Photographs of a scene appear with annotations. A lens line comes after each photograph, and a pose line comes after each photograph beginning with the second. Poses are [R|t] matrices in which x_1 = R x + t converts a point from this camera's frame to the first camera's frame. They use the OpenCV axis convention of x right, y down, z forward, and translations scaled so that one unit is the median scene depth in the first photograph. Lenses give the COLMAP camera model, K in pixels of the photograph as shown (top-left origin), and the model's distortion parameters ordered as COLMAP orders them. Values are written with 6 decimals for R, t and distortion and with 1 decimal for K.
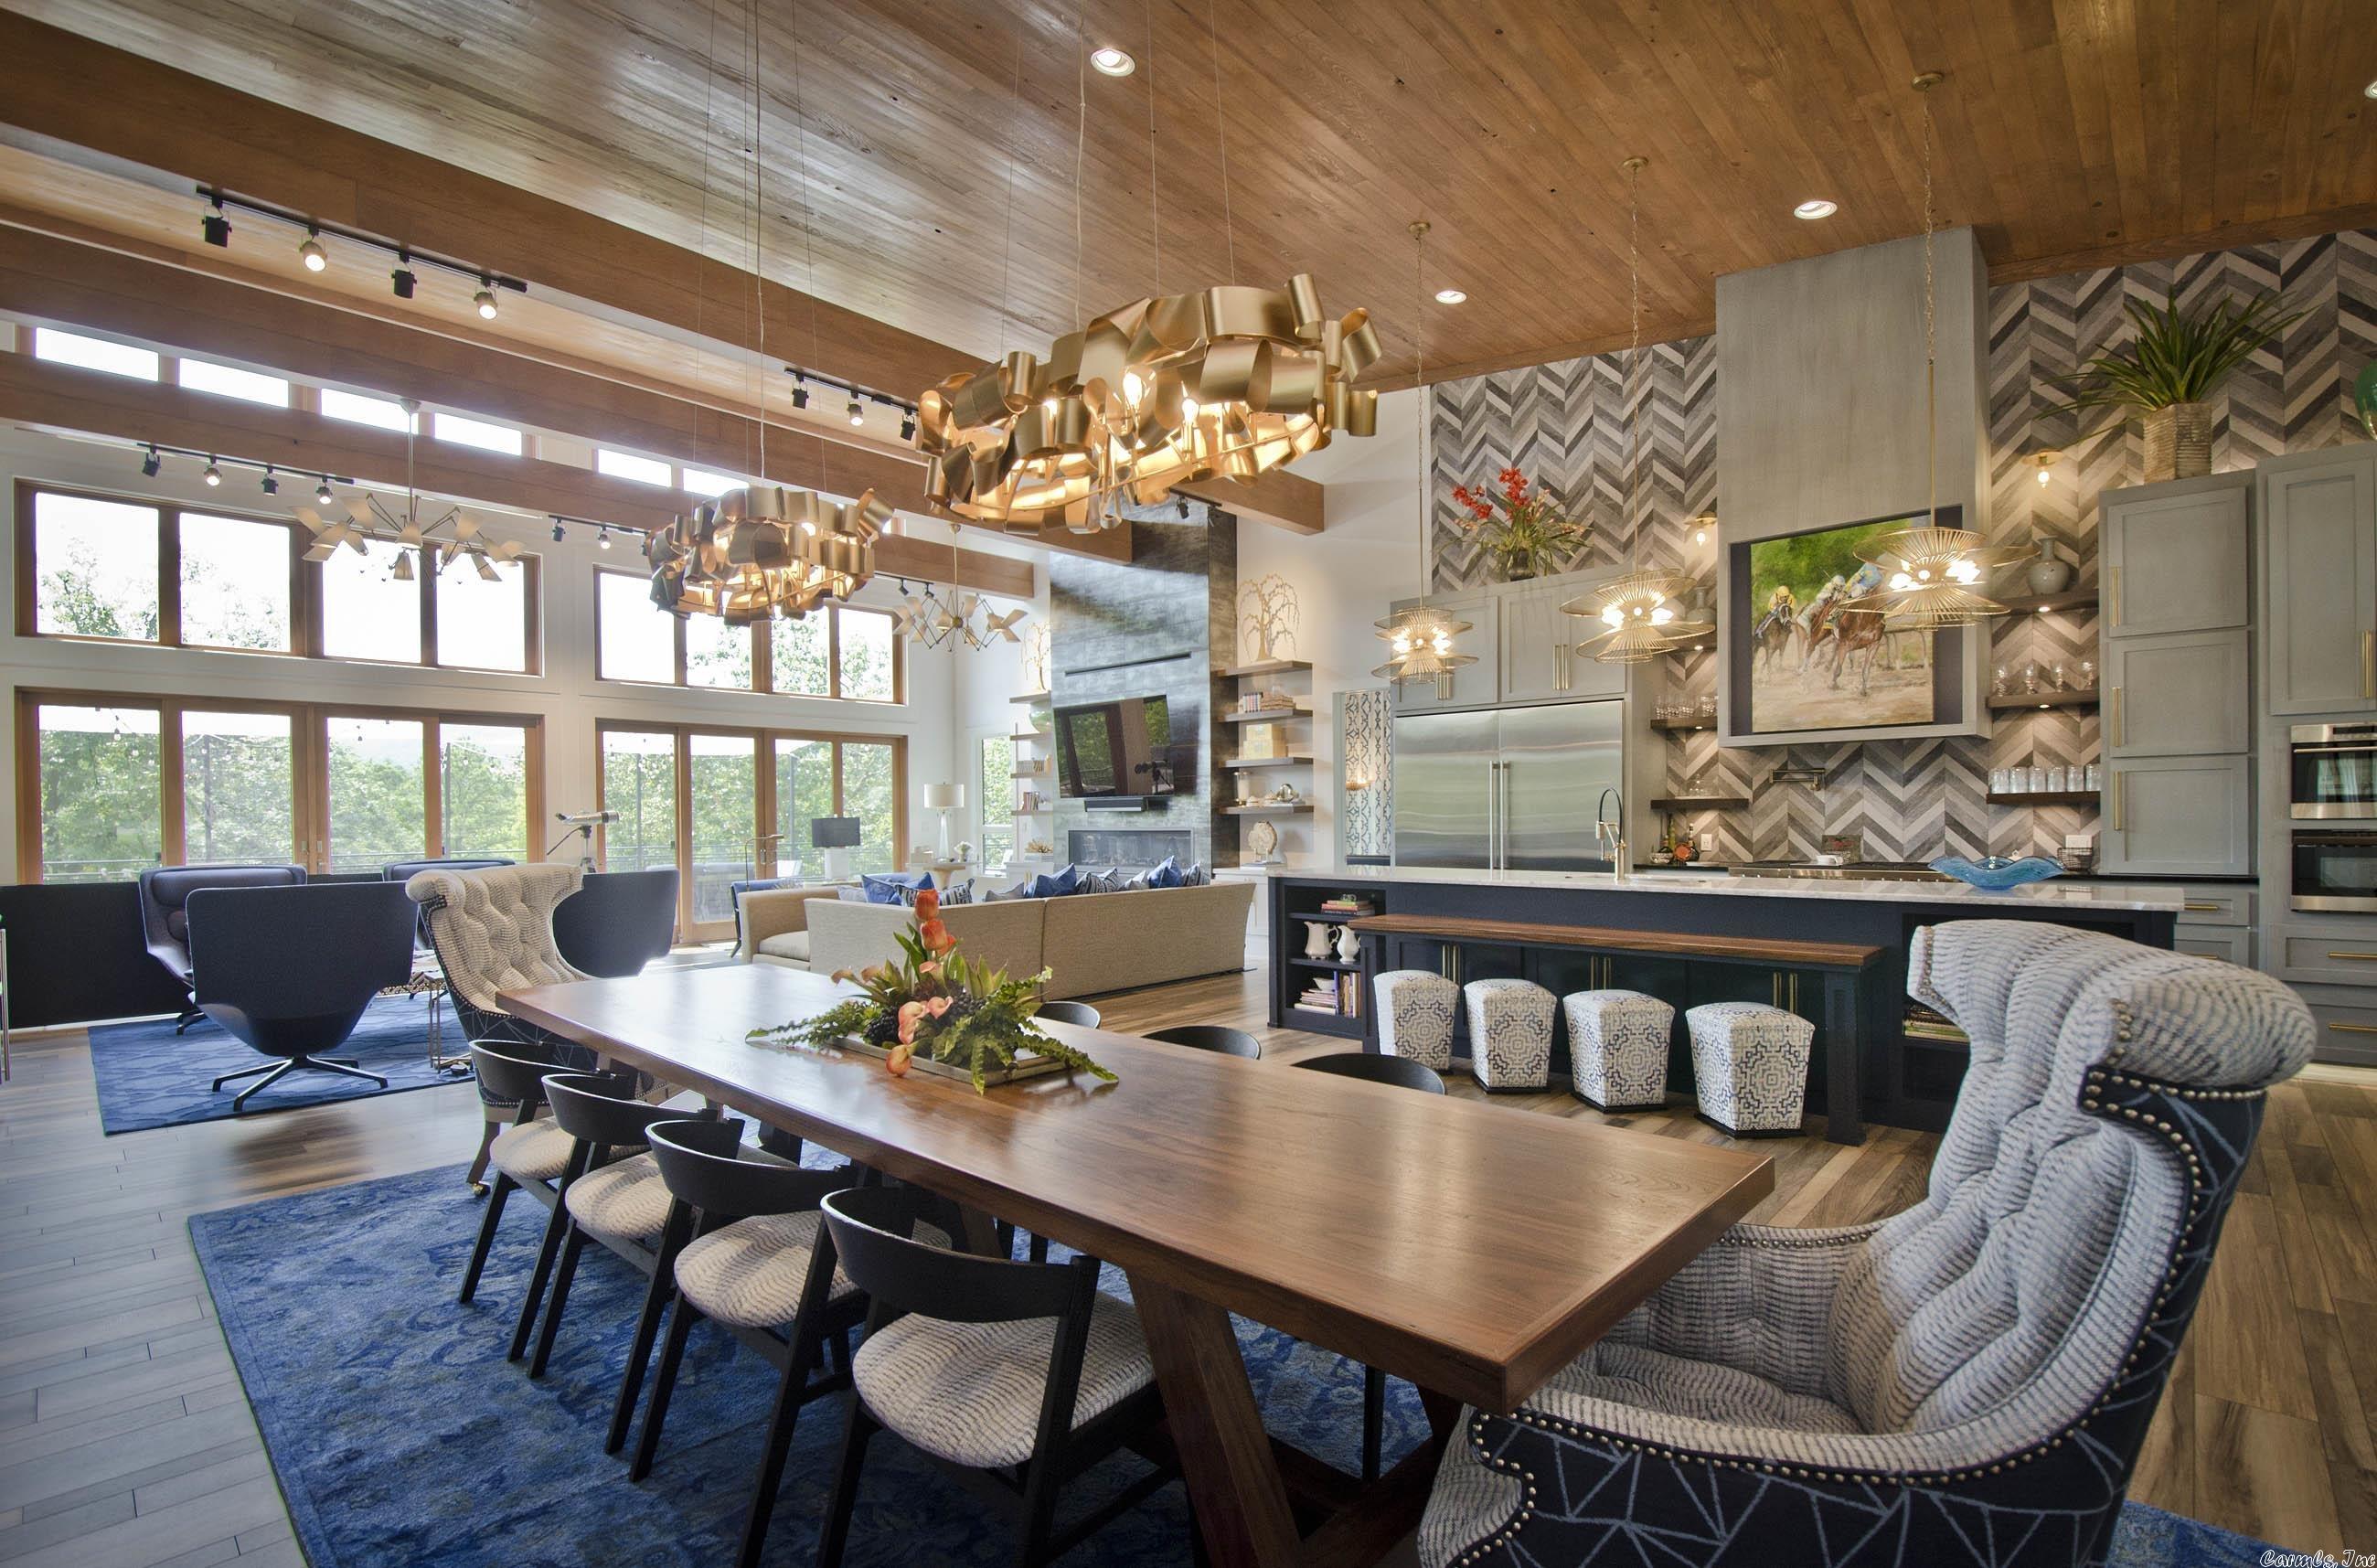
lens RADIAL K [[1066.1, 0, 1200.6], [0, 1066.1, 836.8], [0, 0, 1]] dist [0.000436, -0.013850]
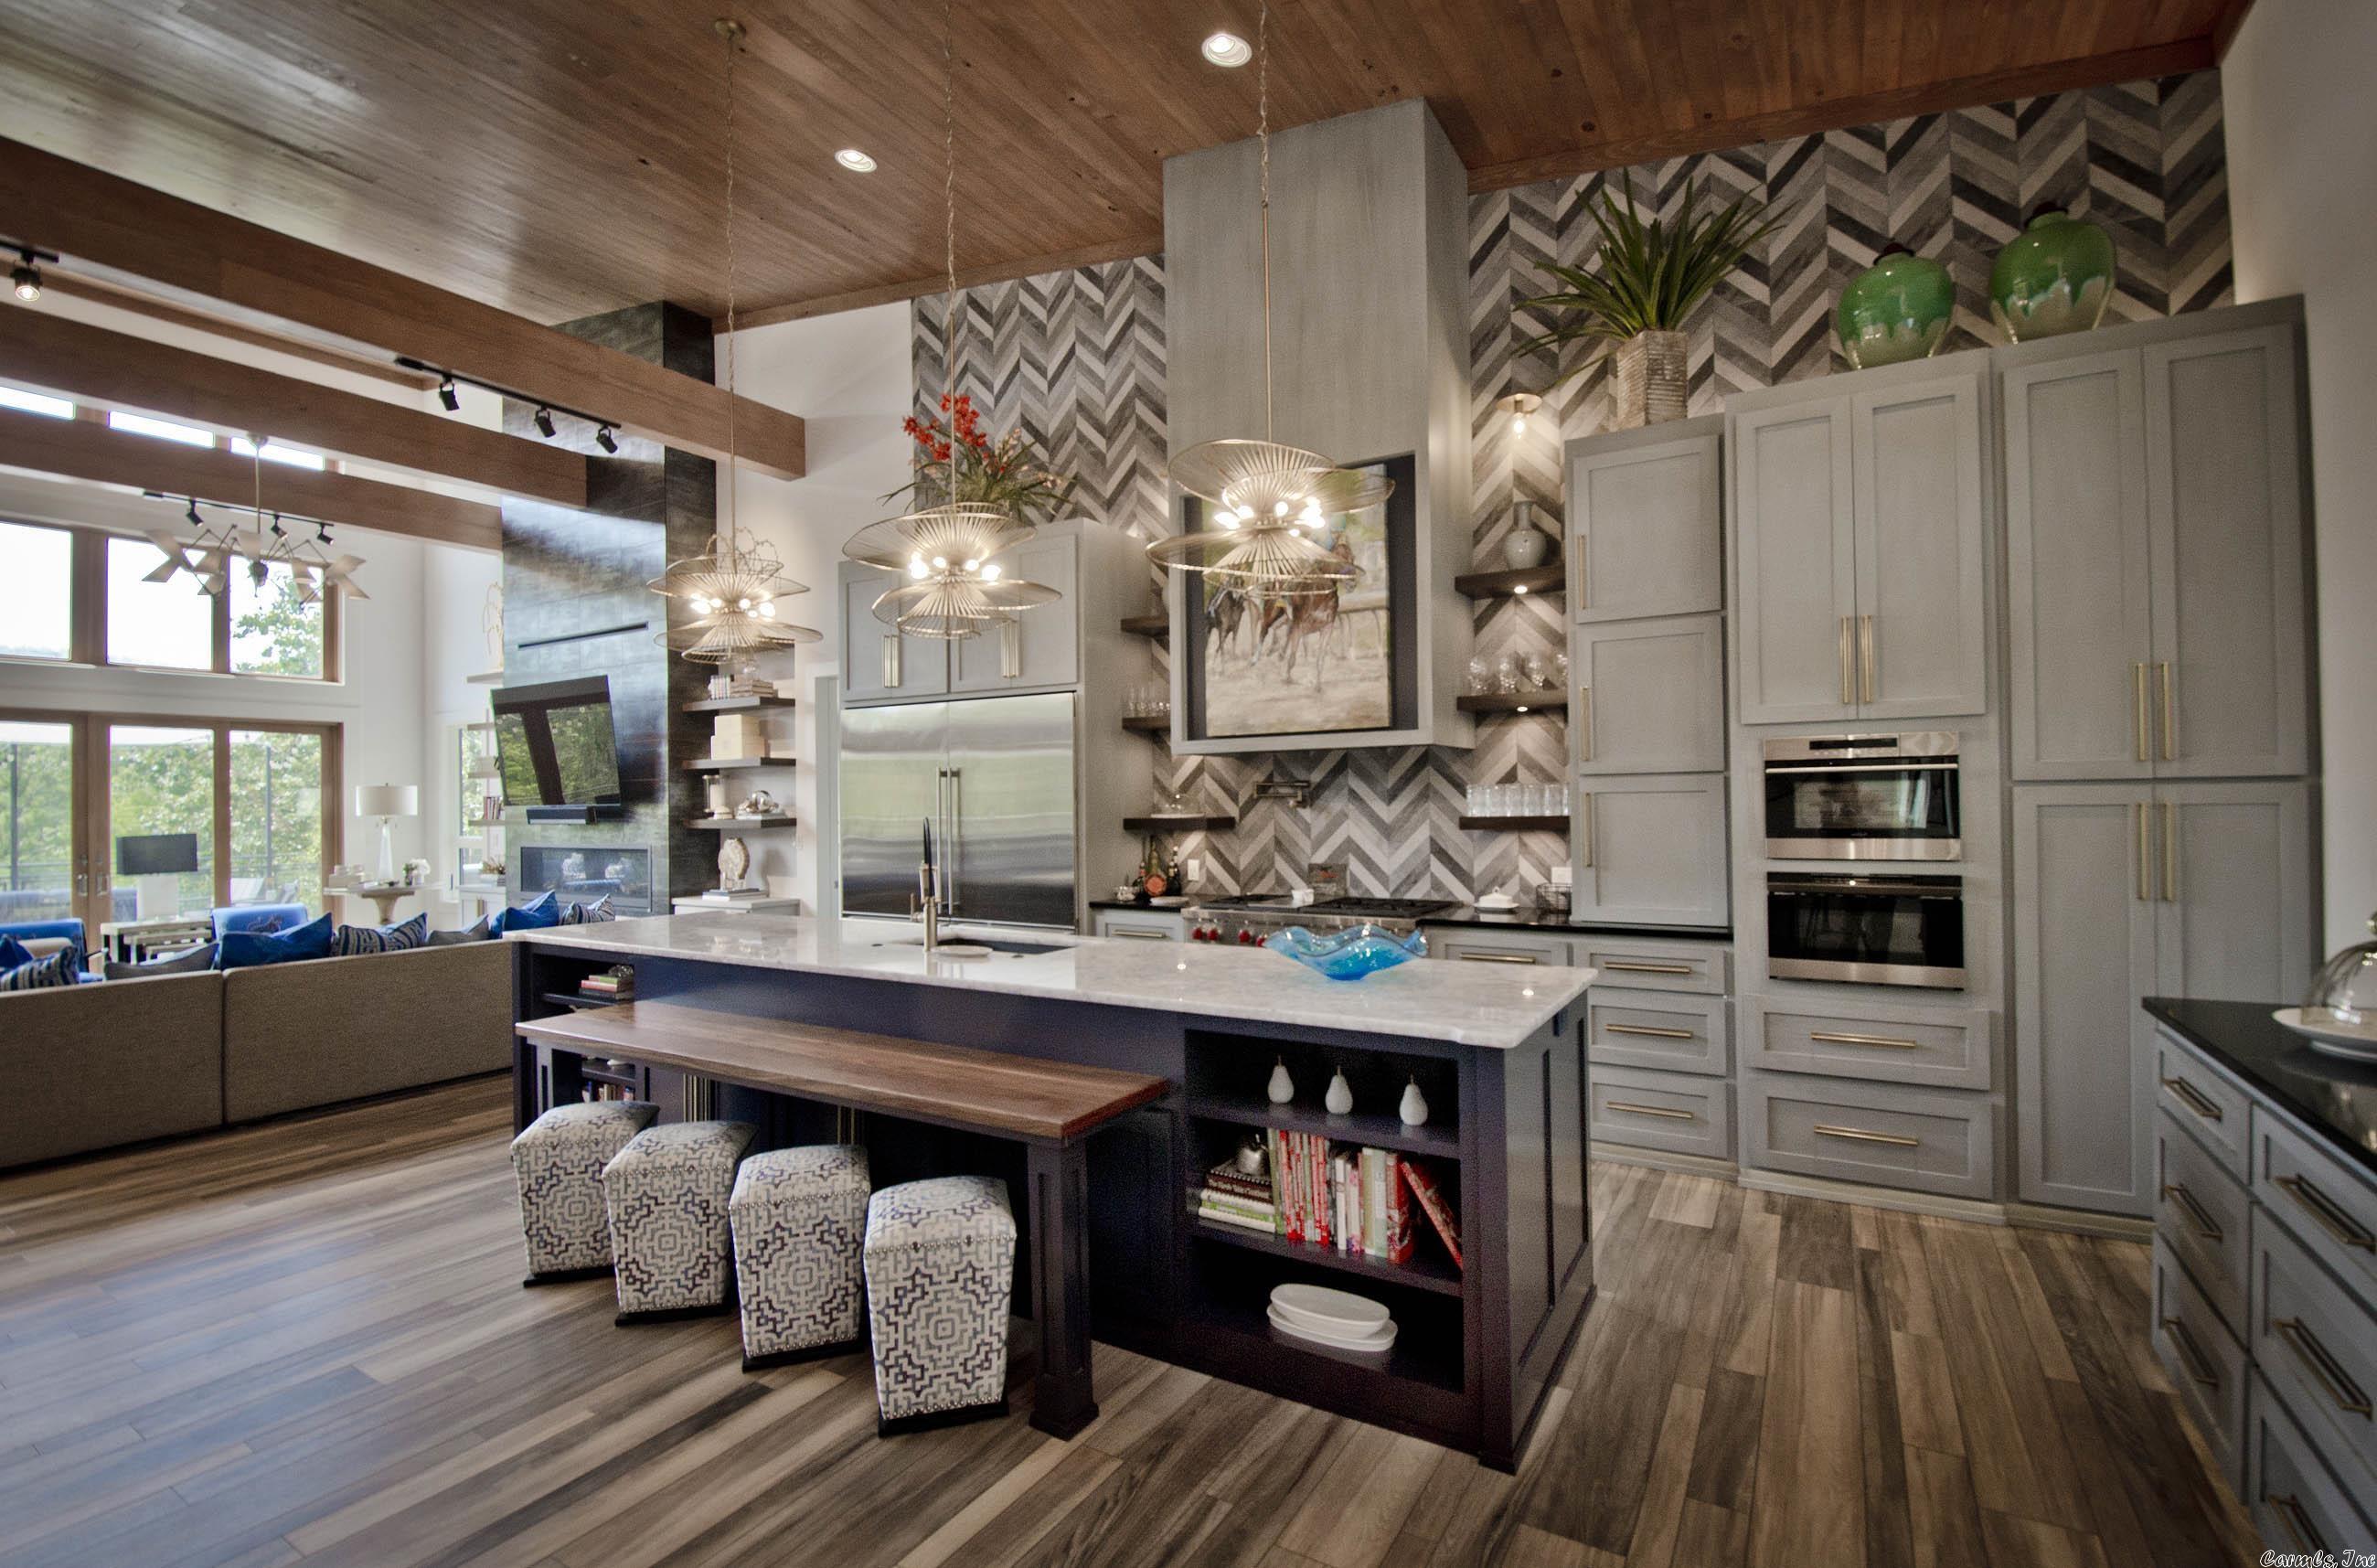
lens RADIAL K [[1029.2, 0, 1220.0], [0, 1029.2, 793.8], [0, 0, 1]] dist [0.026092, -0.035166]
pose [[0.976914, -0.000845, 0.213632, 0.344692], [0.006732, 0.999617, -0.026835, -0.033398], [-0.213528, 0.027654, 0.976546, 0.243059]]
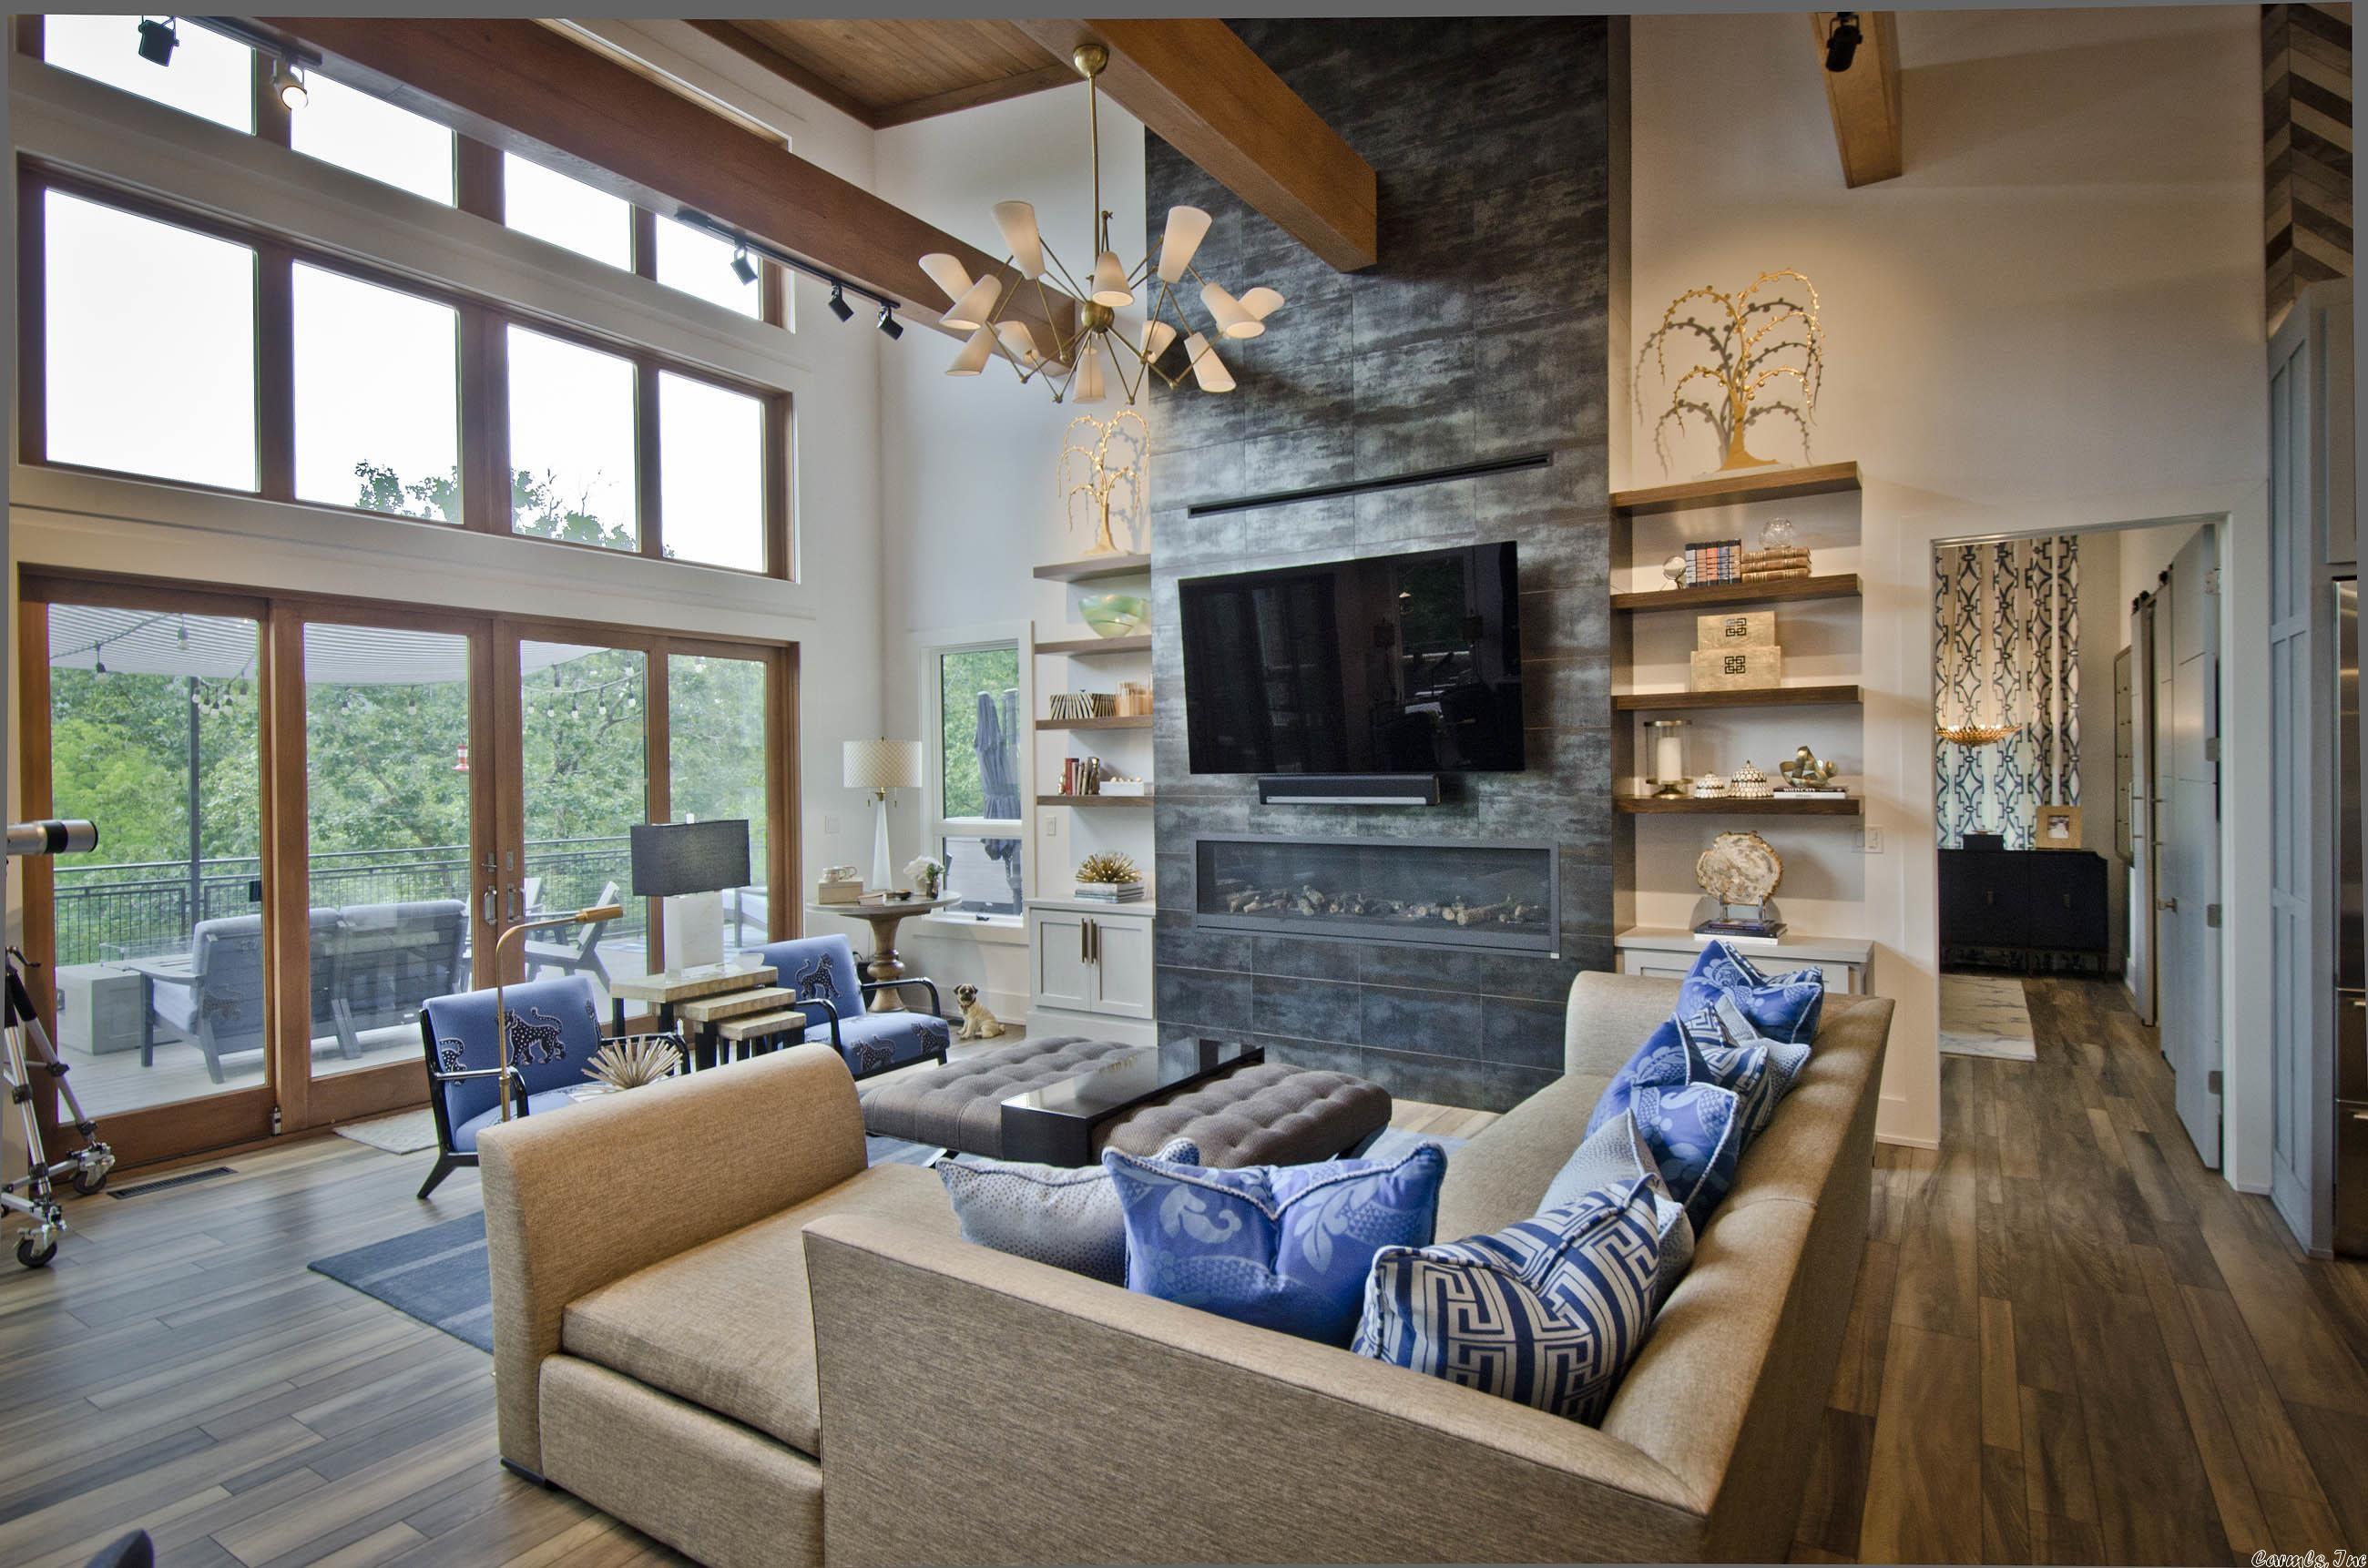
lens RADIAL K [[1194.2, 0, 1169.2], [0, 1194.2, 772.7], [0, 0, 1]] dist [0.021585, -0.018416]
pose [[0.985468, -0.002157, 0.169848, -0.361149], [0.004739, 0.999879, -0.014798, -0.046134], [-0.169796, 0.015388, 0.985359, 0.768165]]
